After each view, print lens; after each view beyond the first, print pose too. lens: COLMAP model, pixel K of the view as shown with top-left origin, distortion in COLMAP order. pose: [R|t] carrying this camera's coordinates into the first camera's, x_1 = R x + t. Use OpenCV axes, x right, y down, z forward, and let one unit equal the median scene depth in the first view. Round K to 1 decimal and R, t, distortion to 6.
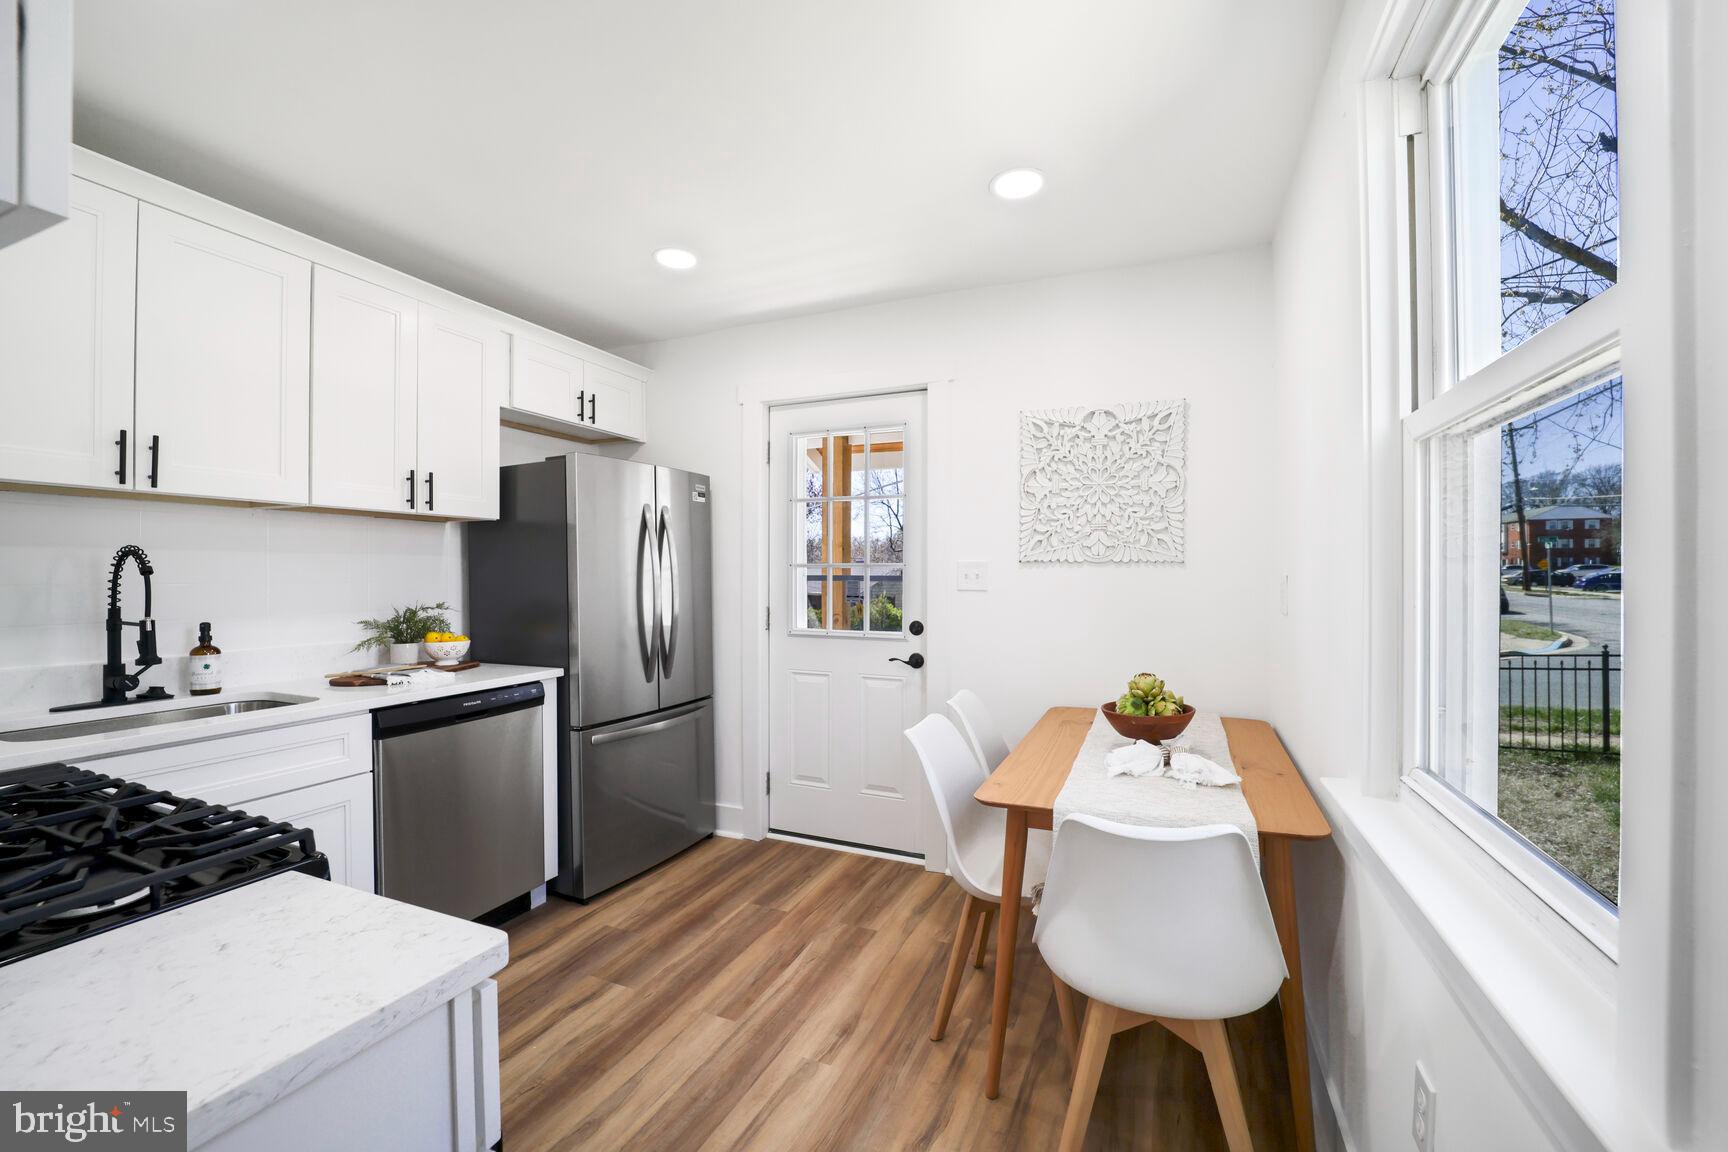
lens RADIAL K [[709.6, 0, 860.2], [0, 709.6, 576.6], [0, 0, 1]] dist [-0.025330, 0.000275]
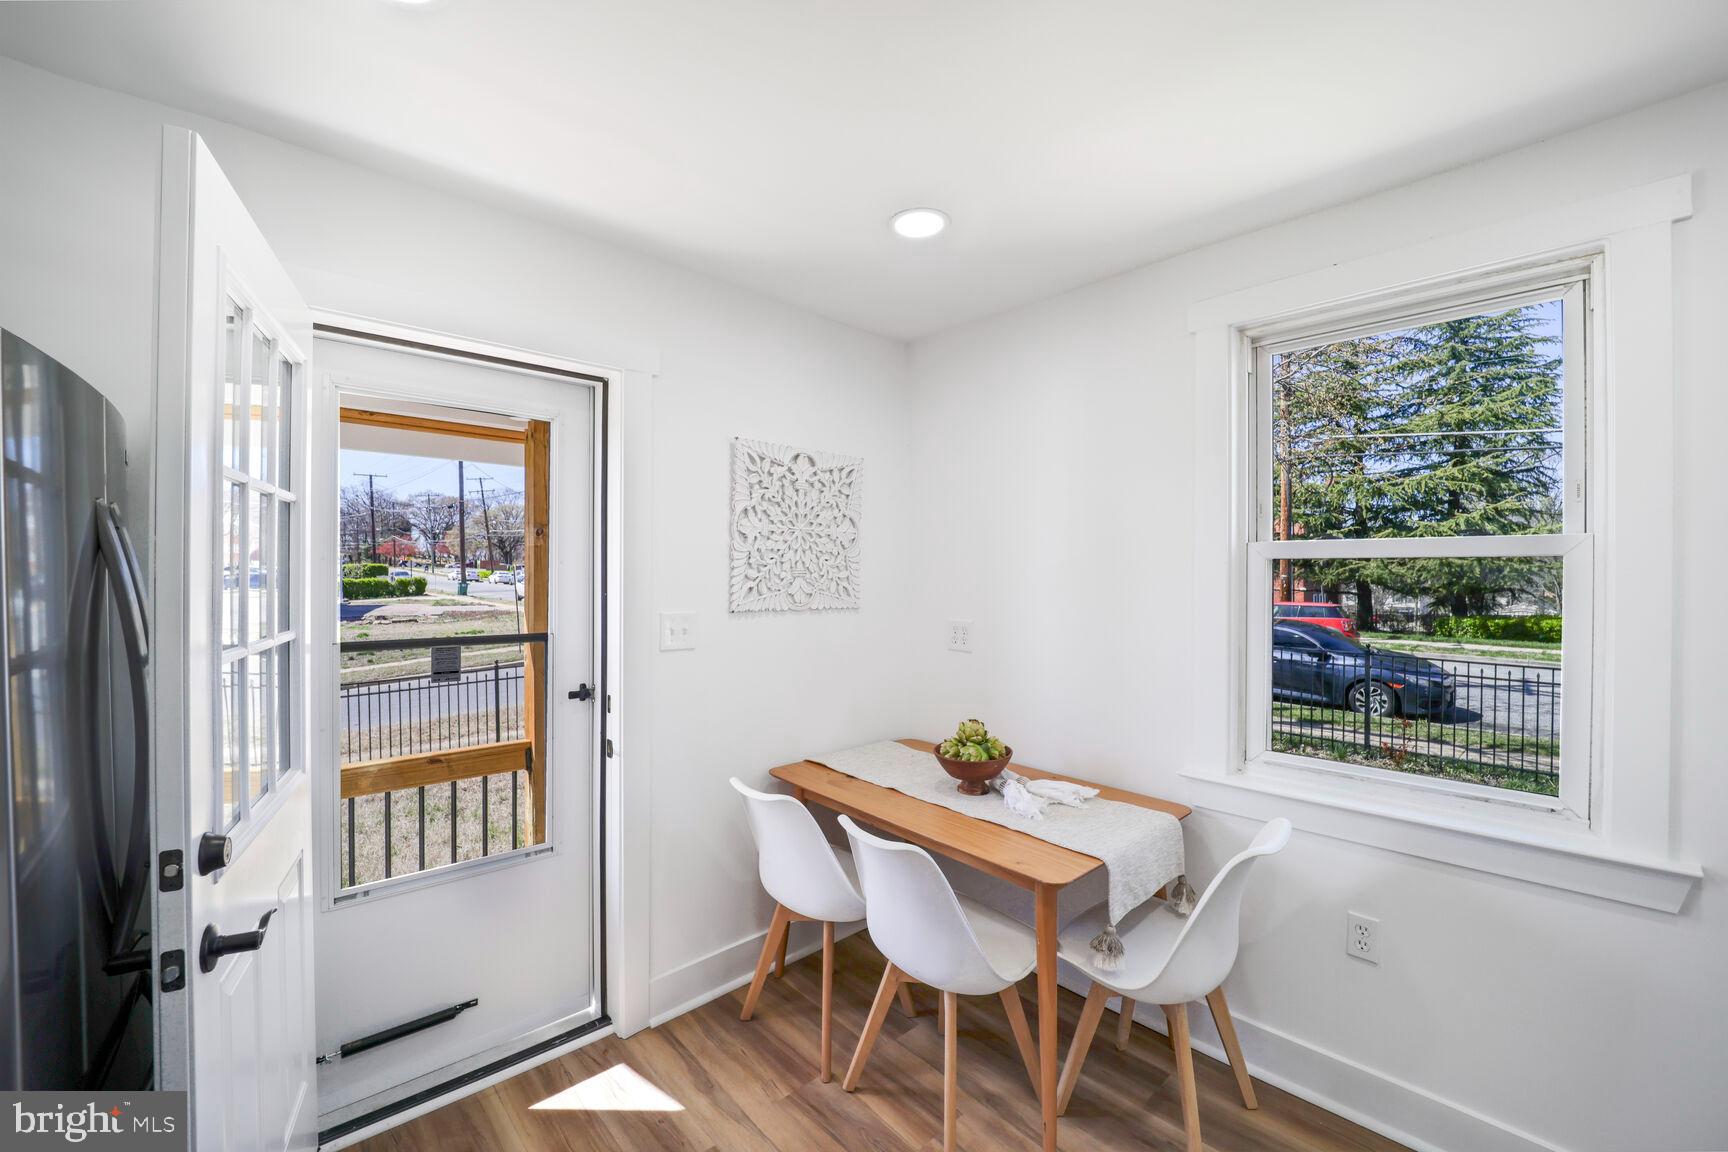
lens RADIAL K [[709.6, 0, 865.0], [0, 709.6, 574.7], [0, 0, 1]] dist [-0.025330, 0.000275]
pose [[0.409596, 0.007167, 0.912239, -0.517668], [0.001846, 0.999961, -0.008685, -0.061450], [-0.912265, 0.005242, 0.409566, 0.528209]]
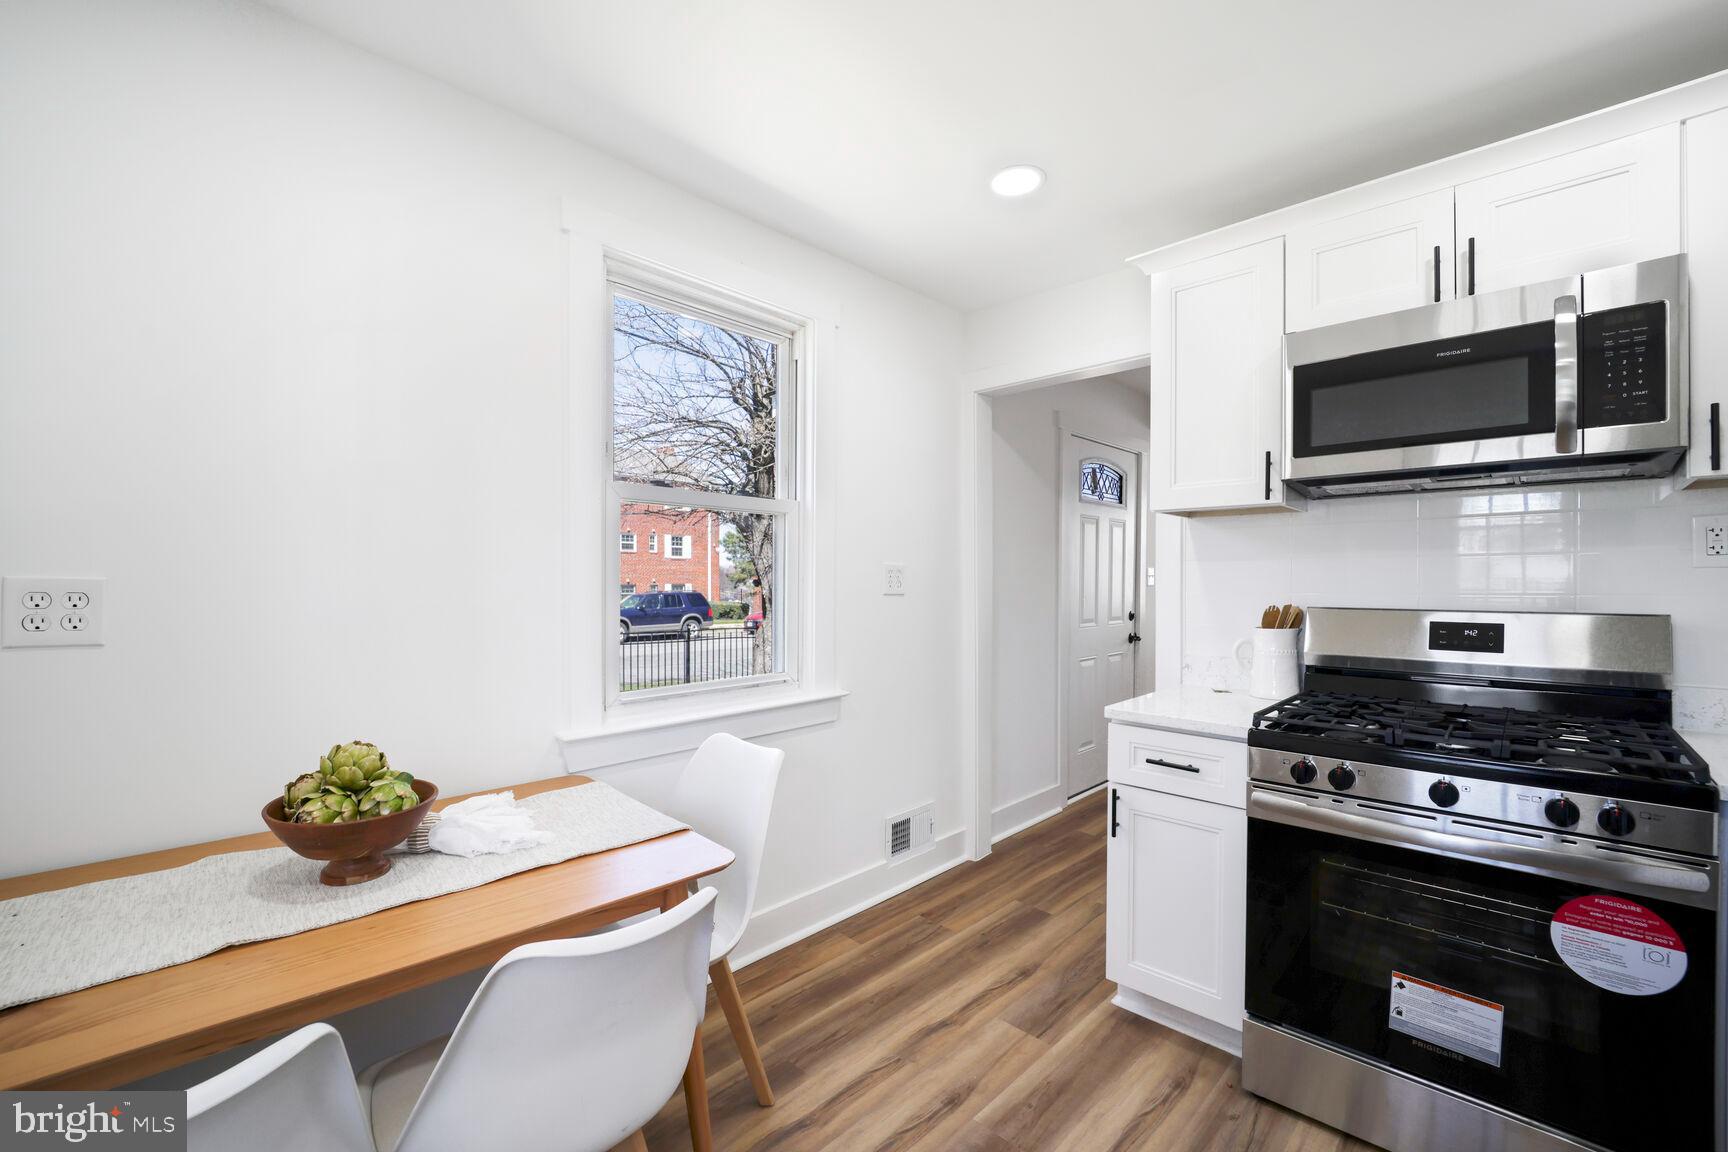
lens RADIAL K [[709.6, 0, 848.0], [0, 709.6, 580.8], [0, 0, 1]] dist [-0.025330, 0.000275]
pose [[-0.926678, -0.002255, 0.375849, -0.158048], [0.001600, 0.999949, 0.009944, -0.004327], [-0.375852, 0.009817, -0.926628, 1.060195]]
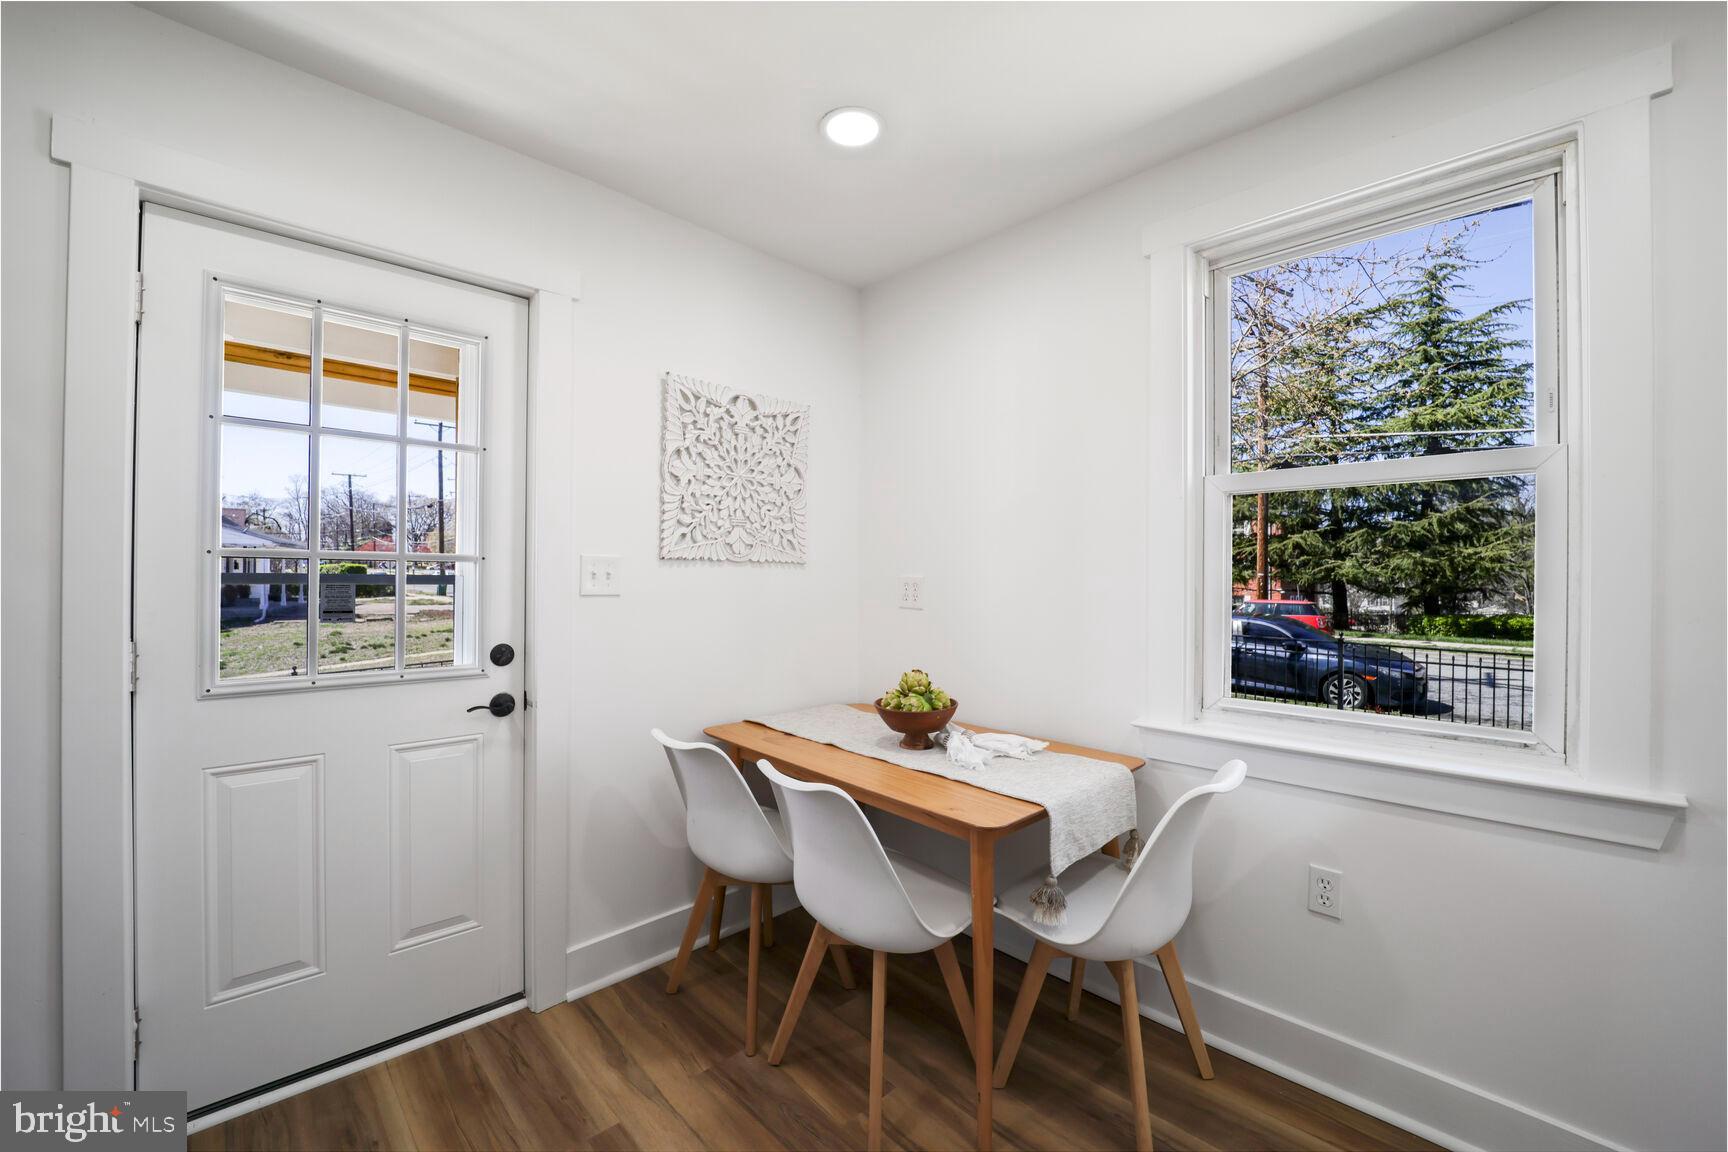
lens RADIAL K [[709.6, 0, 863.2], [0, 709.6, 574.0], [0, 0, 1]] dist [-0.025330, 0.000275]
pose [[0.389056, 0.009684, 0.921163, -0.447534], [-0.000673, 0.999947, -0.010228, 0.004659], [-0.921214, 0.003360, 0.389042, 0.503629]]
